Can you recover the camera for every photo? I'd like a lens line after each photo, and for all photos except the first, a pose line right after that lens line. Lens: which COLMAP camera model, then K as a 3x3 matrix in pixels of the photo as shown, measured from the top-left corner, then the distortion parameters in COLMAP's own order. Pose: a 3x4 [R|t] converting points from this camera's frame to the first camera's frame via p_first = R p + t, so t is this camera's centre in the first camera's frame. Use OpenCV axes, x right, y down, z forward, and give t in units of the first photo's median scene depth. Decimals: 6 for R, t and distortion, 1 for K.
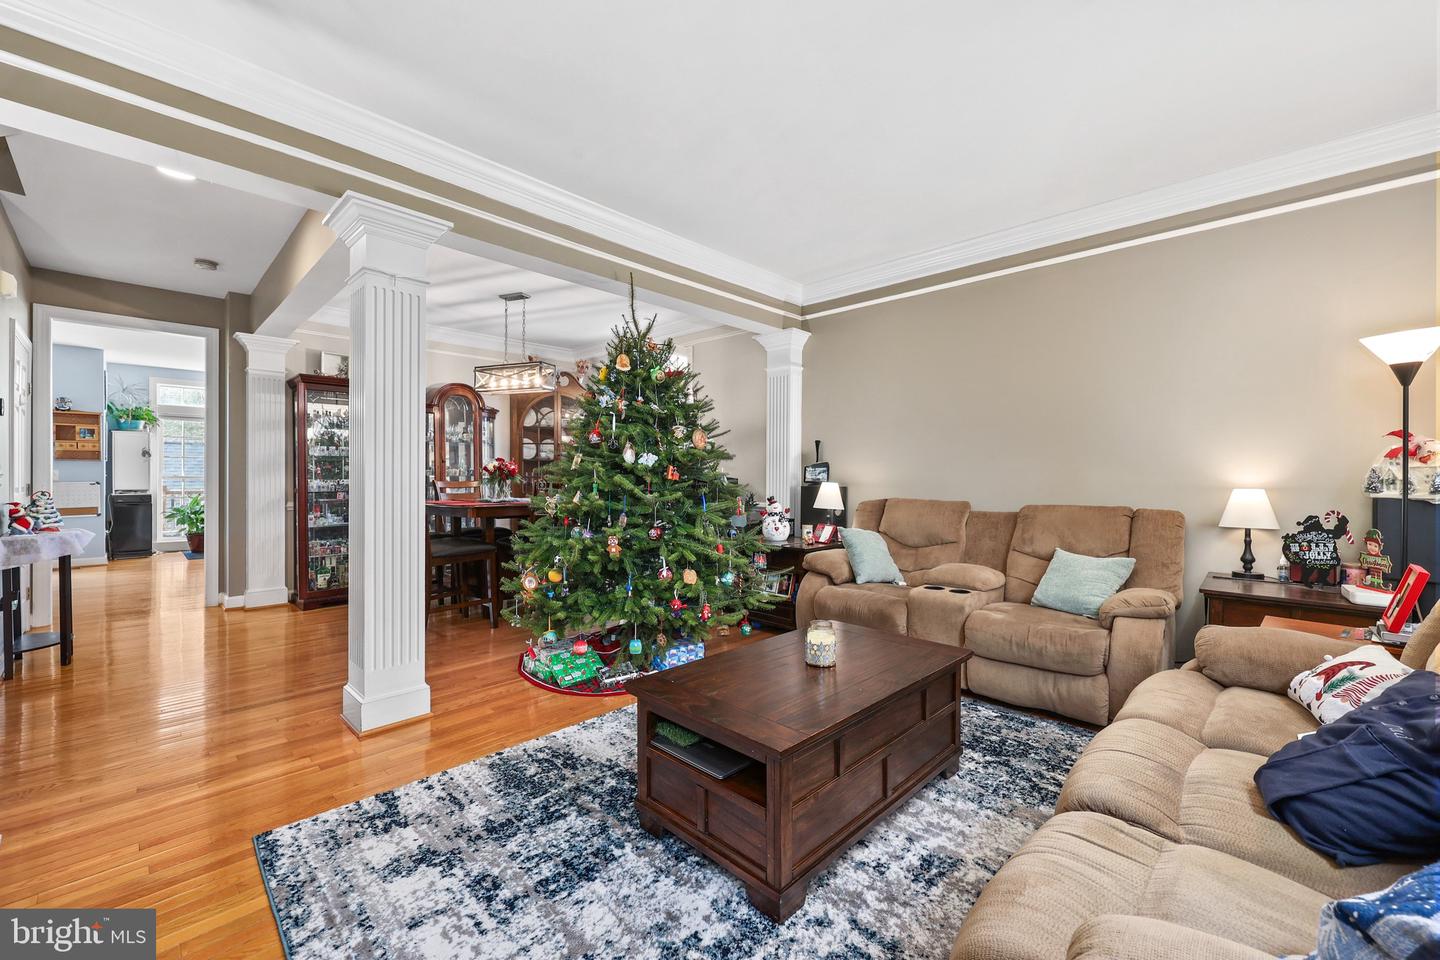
lens RADIAL K [[590.7, 0, 728.0], [0, 590.7, 476.5], [0, 0, 1]] dist [0.007609, -0.002325]
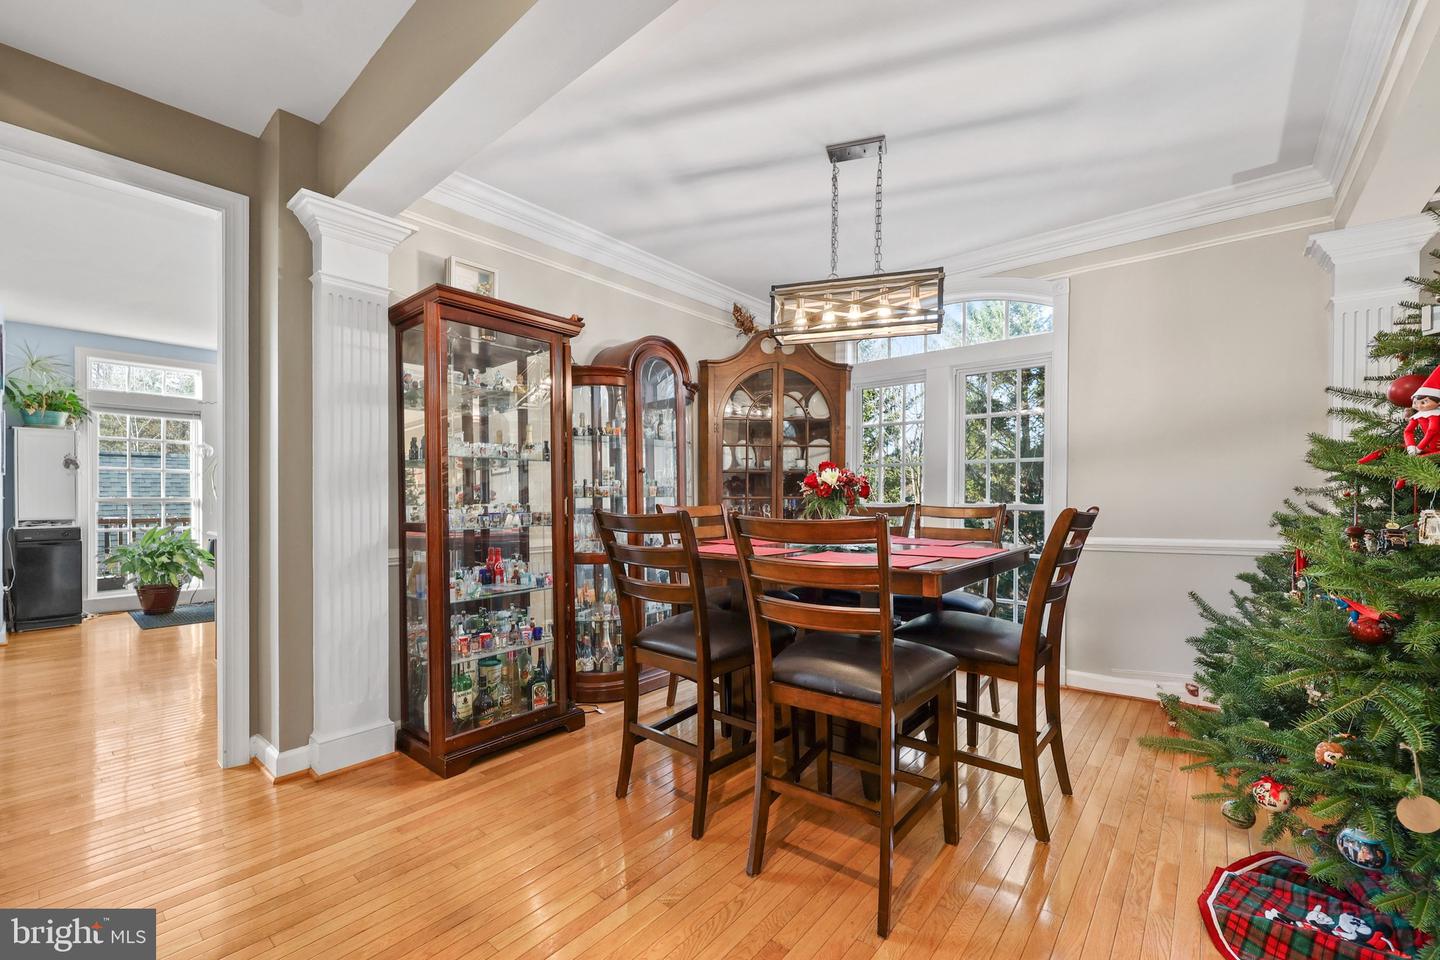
lens RADIAL K [[590.7, 0, 731.8], [0, 590.7, 495.8], [0, 0, 1]] dist [0.007609, -0.002325]
pose [[0.997144, -0.001574, 0.075504, -0.487828], [0.001901, 0.999989, -0.004254, 0.001284], [-0.075496, 0.004386, 0.997136, 0.471815]]
